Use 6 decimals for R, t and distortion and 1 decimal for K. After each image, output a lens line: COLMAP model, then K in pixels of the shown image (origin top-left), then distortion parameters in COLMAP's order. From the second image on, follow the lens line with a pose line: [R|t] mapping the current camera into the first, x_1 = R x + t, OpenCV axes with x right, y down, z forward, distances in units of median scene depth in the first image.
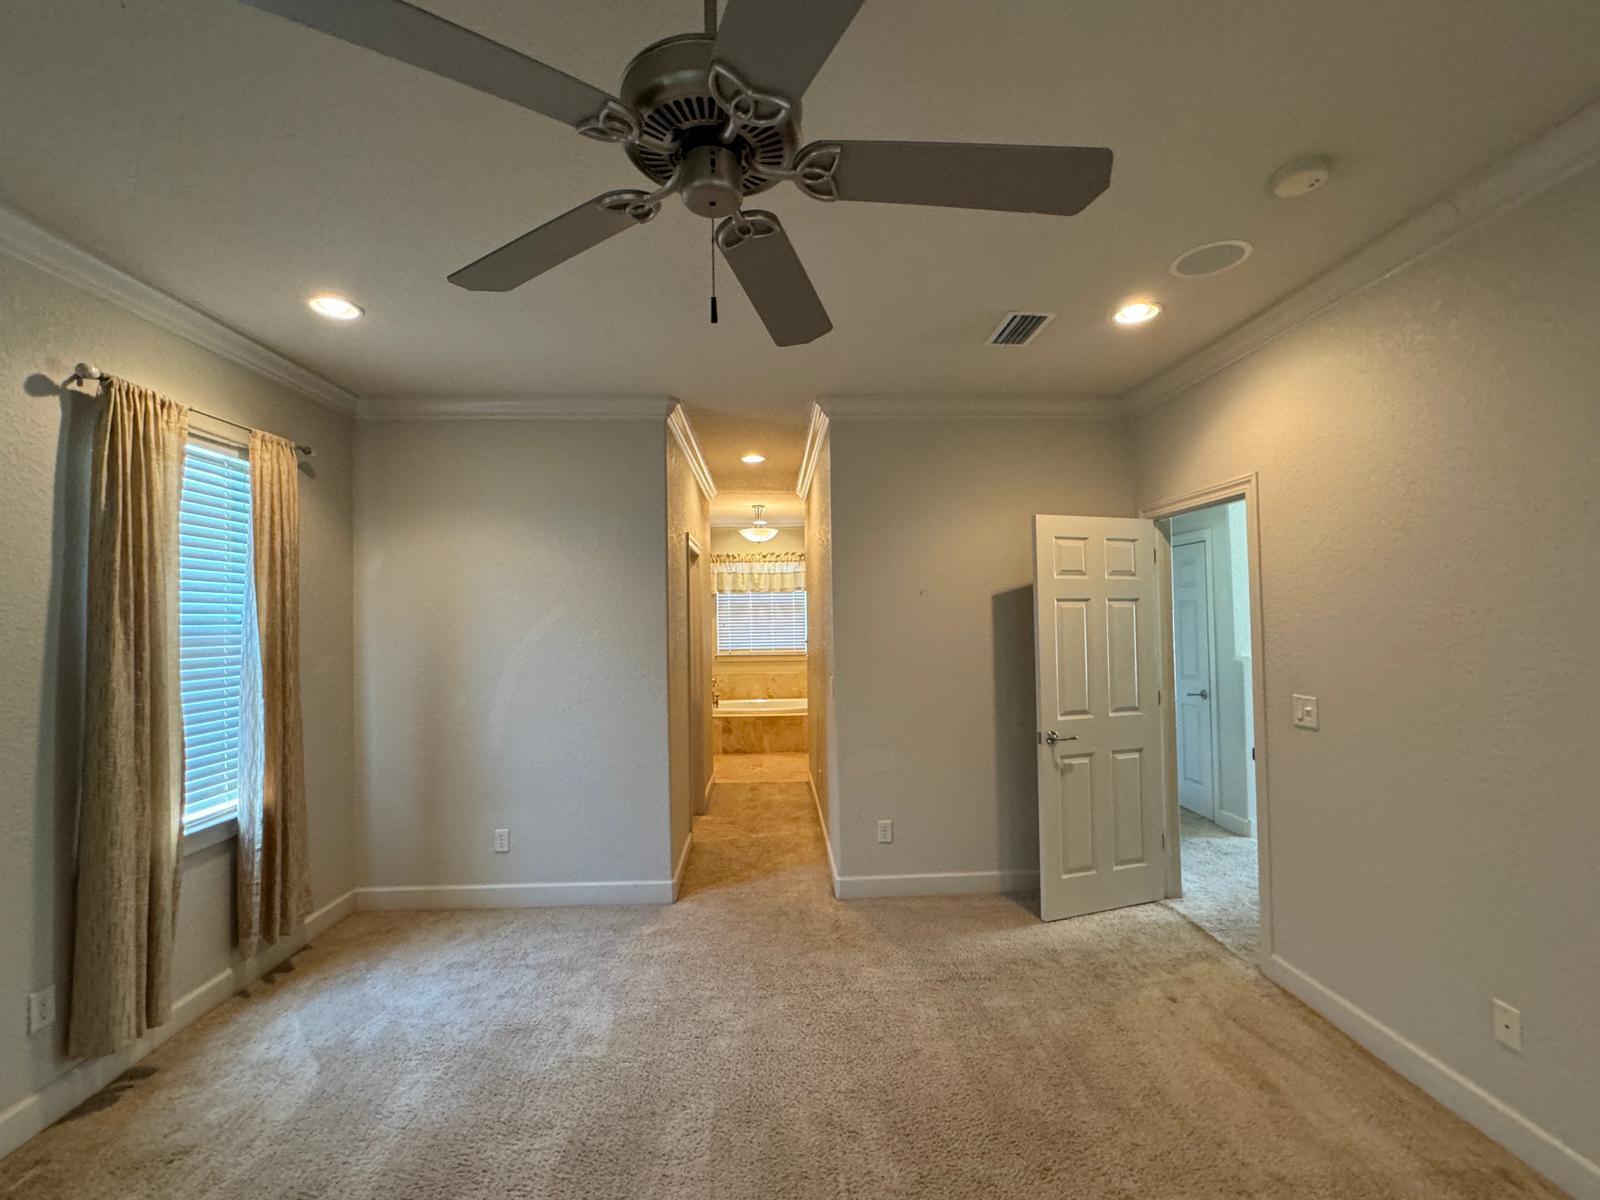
lens RADIAL K [[696.2, 0, 798.6], [0, 696.2, 597.5], [0, 0, 1]] dist [-0.002266, 0.000276]
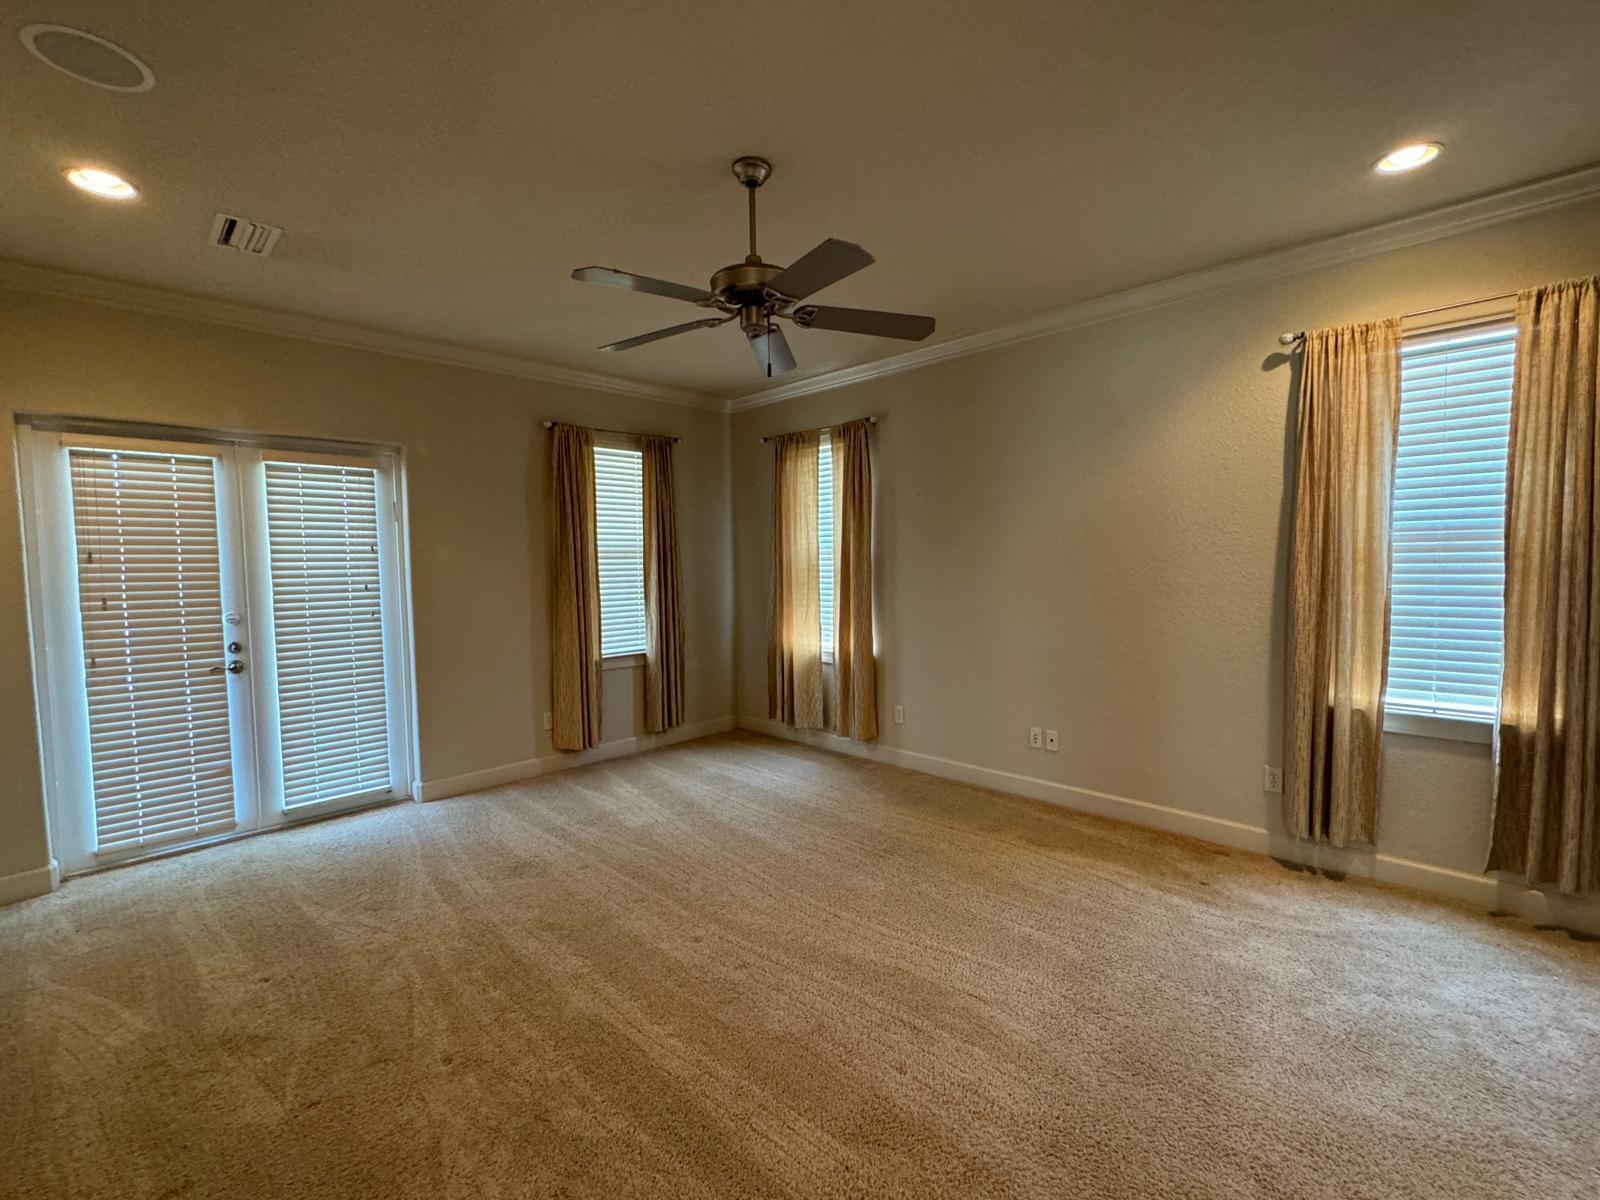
lens RADIAL K [[696.2, 0, 798.6], [0, 696.2, 597.5], [0, 0, 1]] dist [-0.002266, 0.000276]
pose [[-0.732413, 0.062154, -0.678018, 0.535426], [0.047615, 0.998062, 0.040058, 0.068435], [0.679193, -0.002945, -0.733953, 1.123420]]
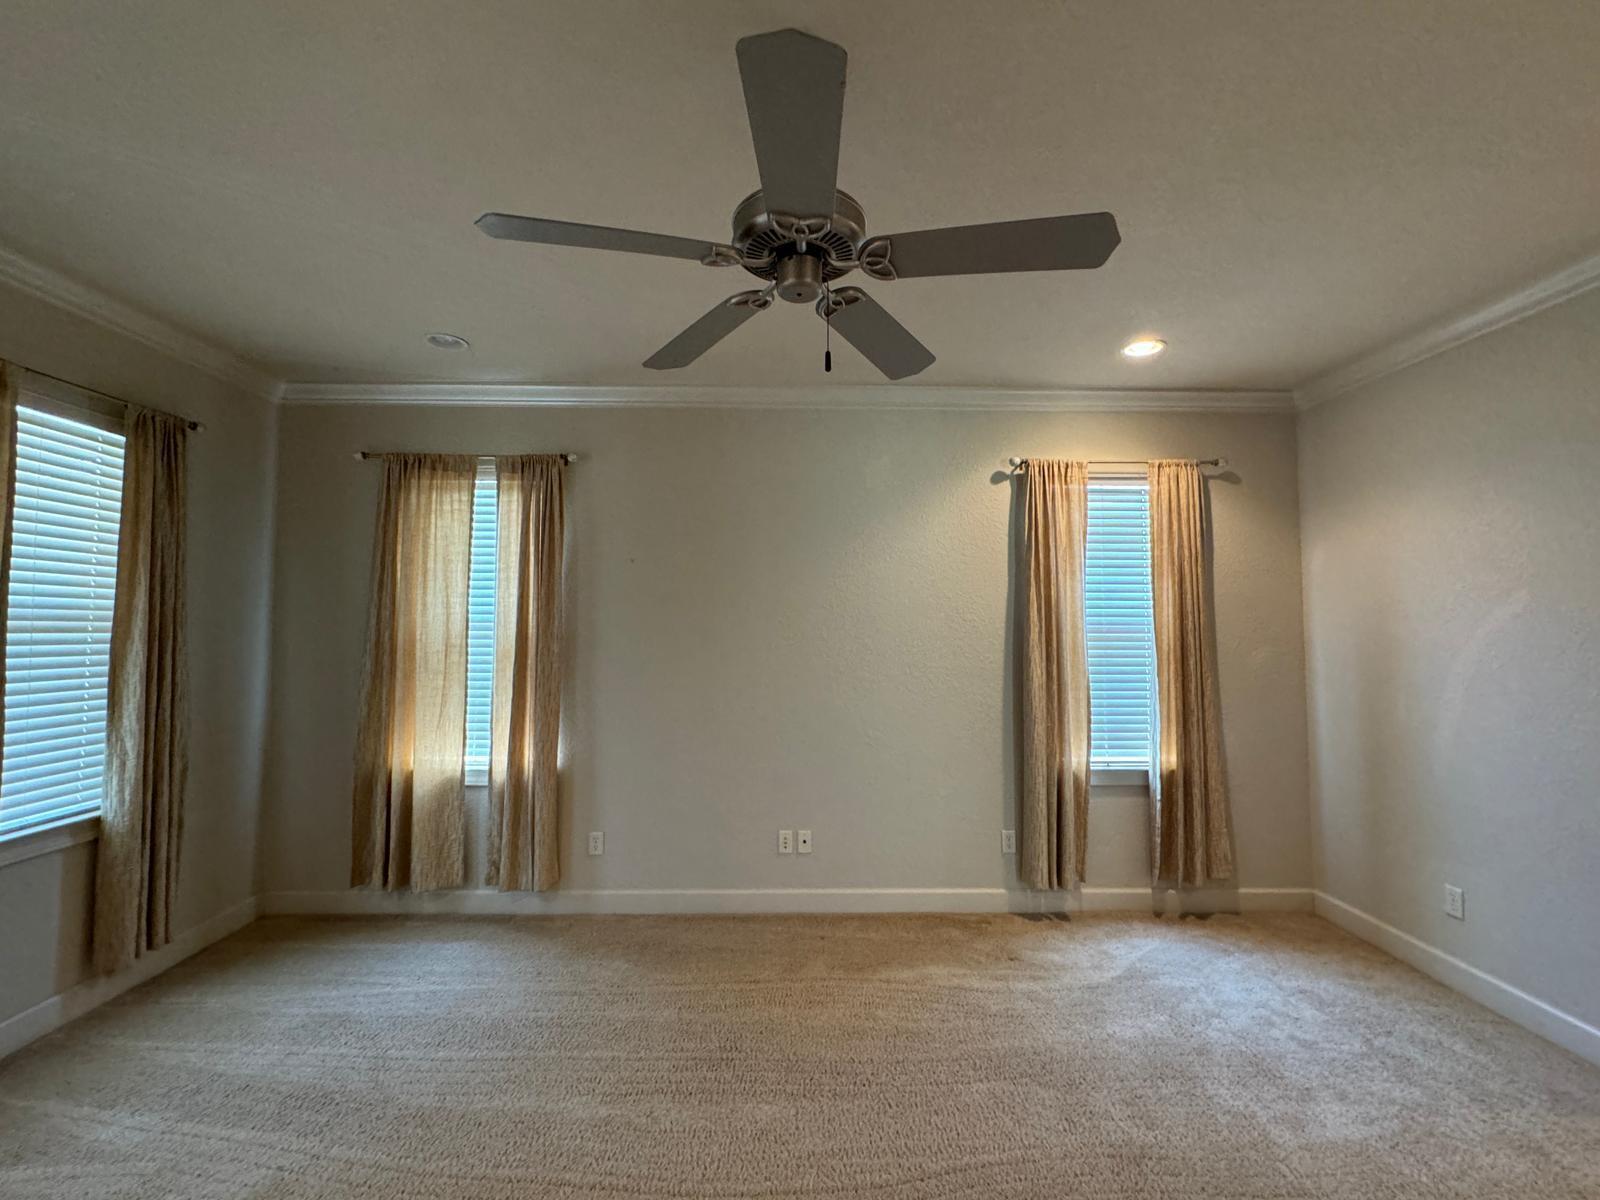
lens RADIAL K [[696.2, 0, 798.6], [0, 696.2, 597.5], [0, 0, 1]] dist [-0.002266, 0.000276]
pose [[-0.026741, -0.031266, -0.999153, 0.516423], [0.028056, 0.999094, -0.032015, 0.027498], [0.999249, -0.028888, -0.025839, 0.434984]]
